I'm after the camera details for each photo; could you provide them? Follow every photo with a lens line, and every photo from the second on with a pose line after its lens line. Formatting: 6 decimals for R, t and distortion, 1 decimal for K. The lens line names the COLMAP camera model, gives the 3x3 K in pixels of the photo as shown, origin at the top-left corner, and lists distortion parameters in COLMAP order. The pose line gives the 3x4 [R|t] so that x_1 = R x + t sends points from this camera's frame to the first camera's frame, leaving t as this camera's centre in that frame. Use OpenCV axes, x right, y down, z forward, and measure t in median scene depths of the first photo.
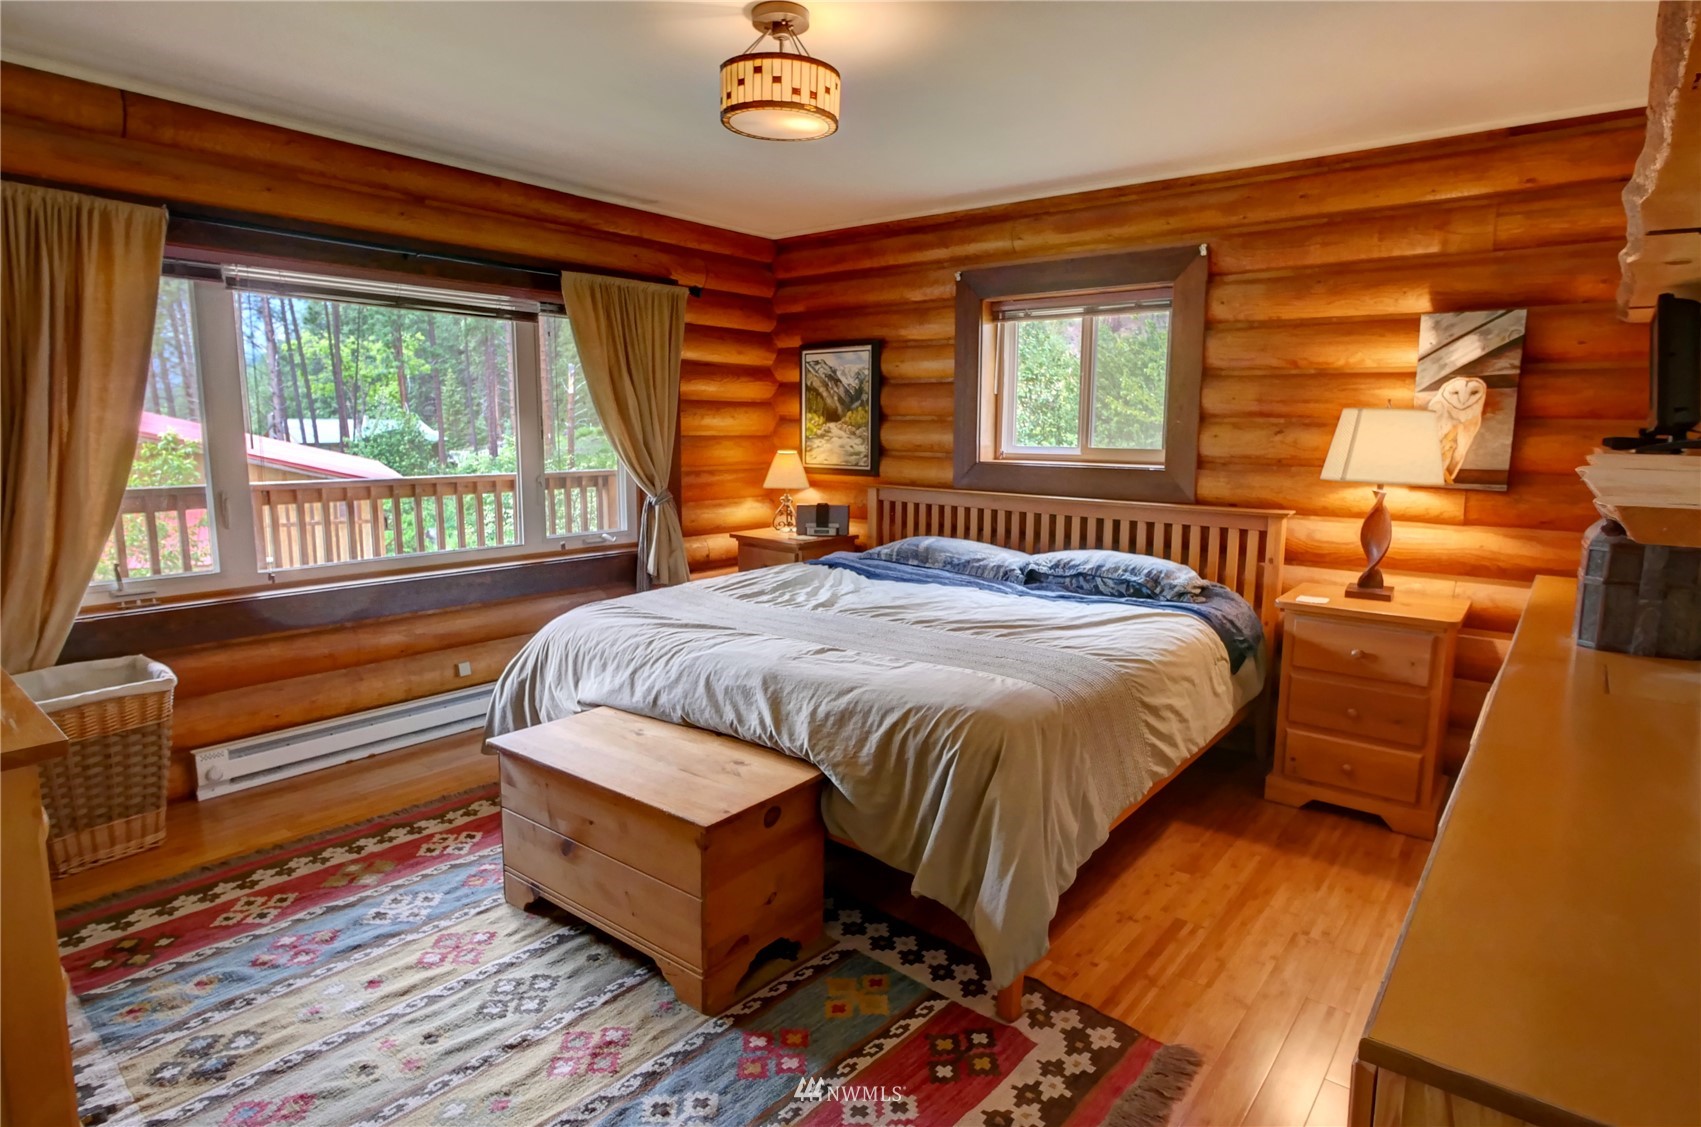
lens RADIAL K [[902.5, 0, 856.5], [0, 902.5, 558.0], [0, 0, 1]] dist [-0.002116, -0.000260]
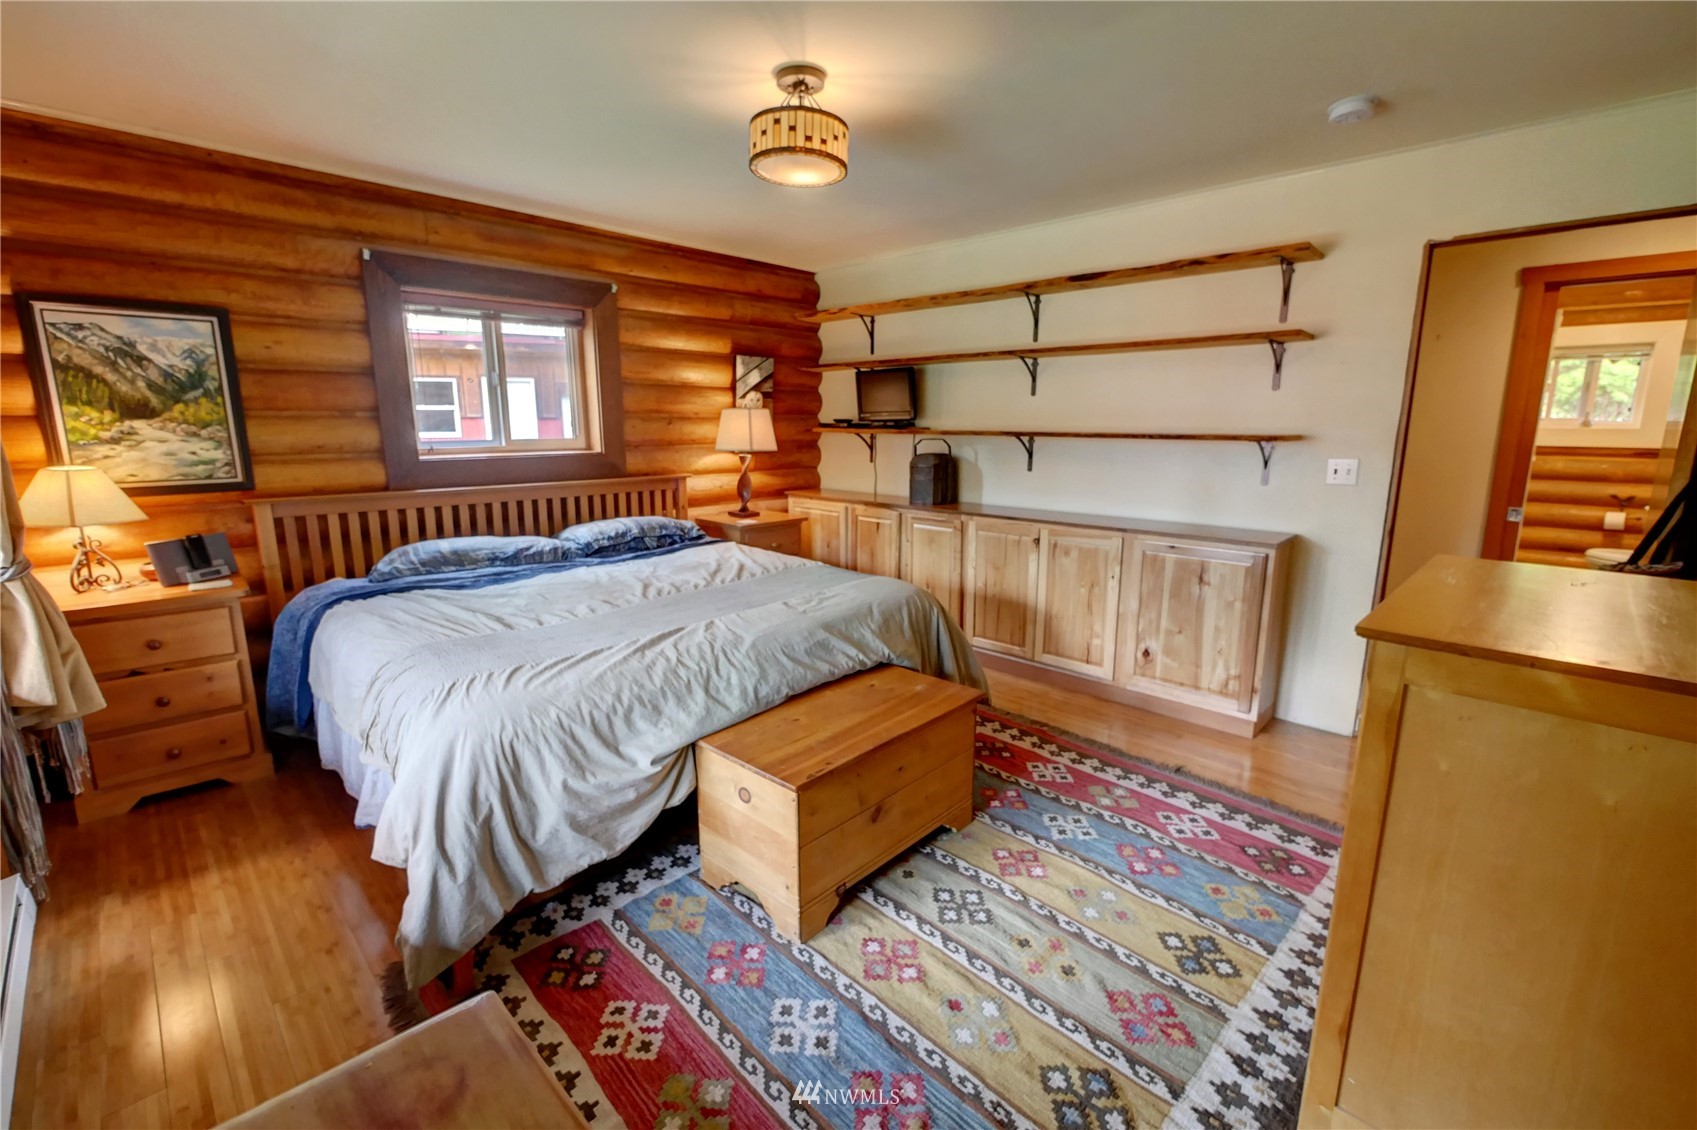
lens RADIAL K [[713.2, 0, 858.3], [0, 713.2, 565.1], [0, 0, 1]] dist [-0.008233, -0.000184]
pose [[0.097218, -0.210260, 0.972800, -0.679993], [0.144059, 0.970109, 0.195282, -0.091078], [-0.984782, 0.121155, 0.124602, 0.537301]]
